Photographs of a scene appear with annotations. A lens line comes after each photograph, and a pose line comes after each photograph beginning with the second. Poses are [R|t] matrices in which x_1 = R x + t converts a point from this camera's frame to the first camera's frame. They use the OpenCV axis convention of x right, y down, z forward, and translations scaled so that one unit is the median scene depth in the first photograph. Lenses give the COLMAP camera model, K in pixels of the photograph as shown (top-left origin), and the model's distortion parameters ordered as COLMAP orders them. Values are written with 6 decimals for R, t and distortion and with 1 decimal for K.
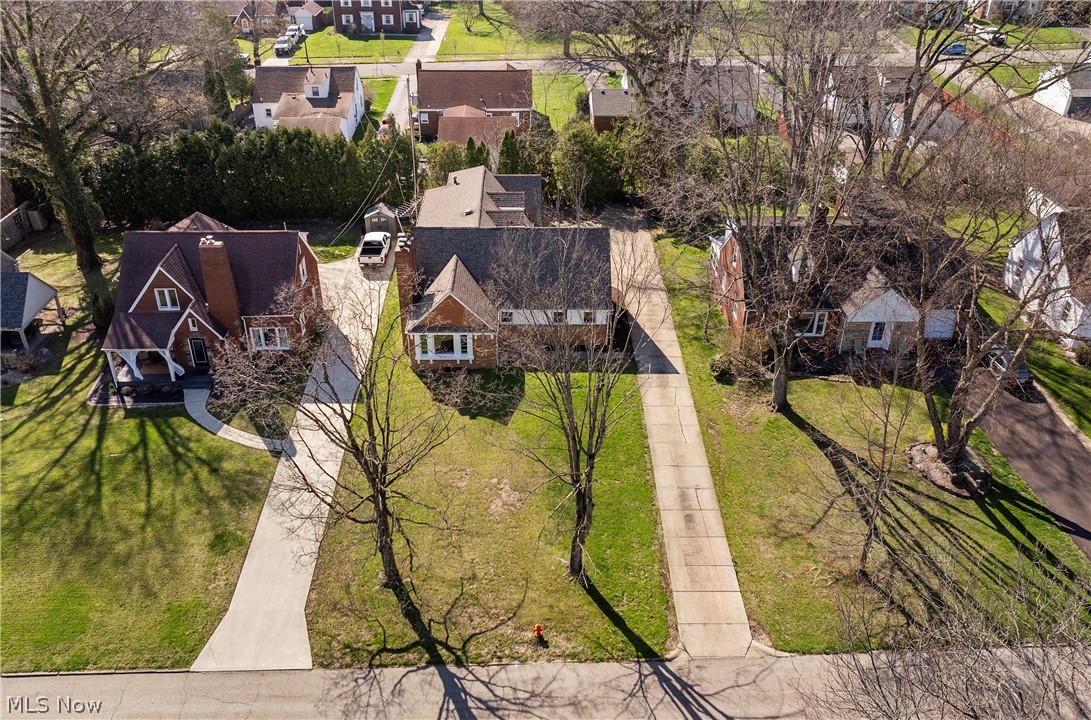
lens RADIAL K [[907.0, 0, 543.9], [0, 907.0, 340.7], [0, 0, 1]] dist [0.011338, -0.073217]
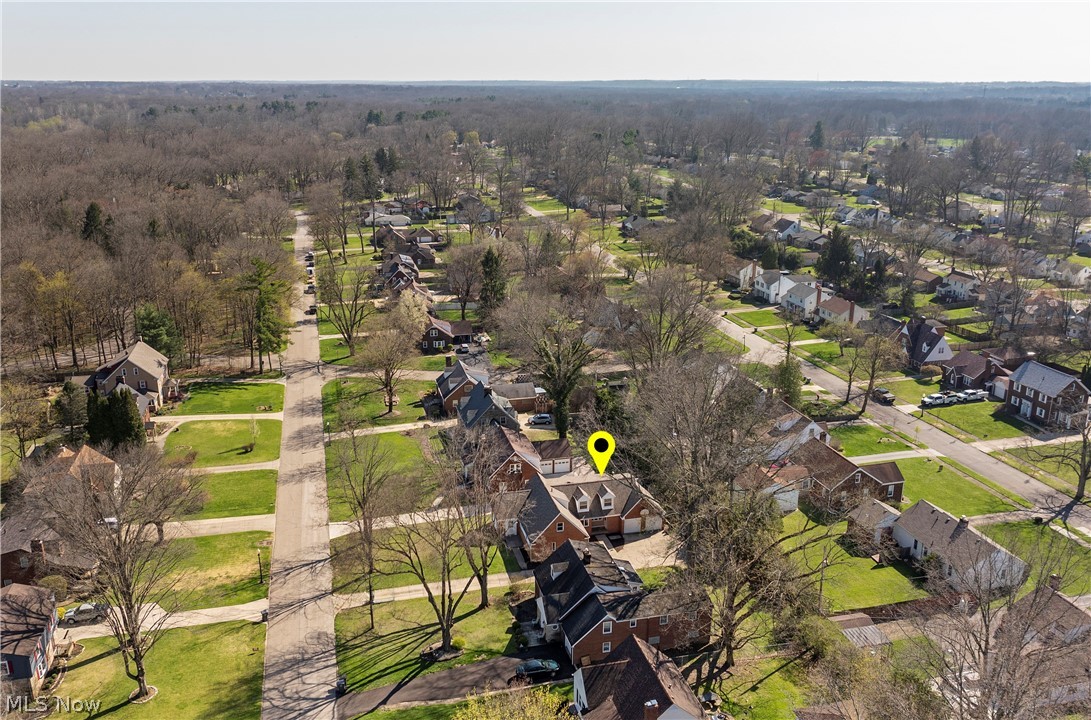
lens RADIAL K [[907.0, 0, 543.9], [0, 907.0, 340.7], [0, 0, 1]] dist [0.011338, -0.073217]
pose [[0.223699, 0.260171, -0.939292, 1.910755], [-0.487302, 0.864471, 0.123393, -0.708158], [0.844094, 0.430116, 0.320164, 0.203133]]
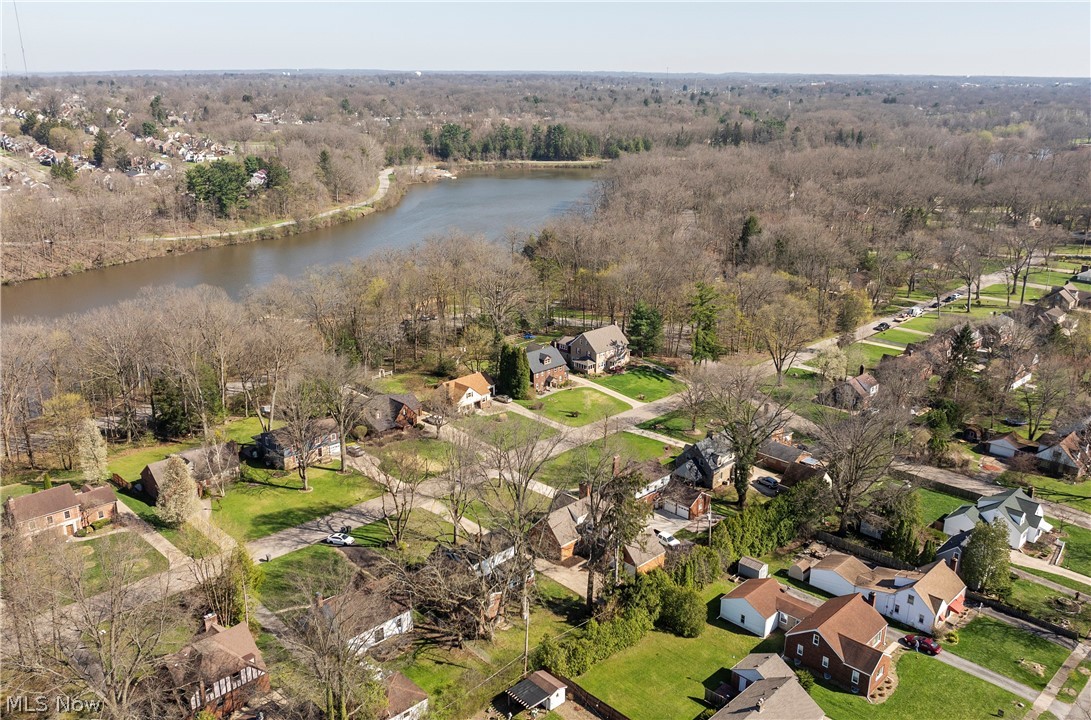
lens RADIAL K [[907.0, 0, 543.9], [0, 907.0, 340.7], [0, 0, 1]] dist [0.011338, -0.073217]
pose [[-0.730640, 0.185459, -0.657092, 1.725615], [-0.349604, 0.725042, 0.593372, -2.058458], [0.586466, 0.663264, -0.464908, 1.933552]]
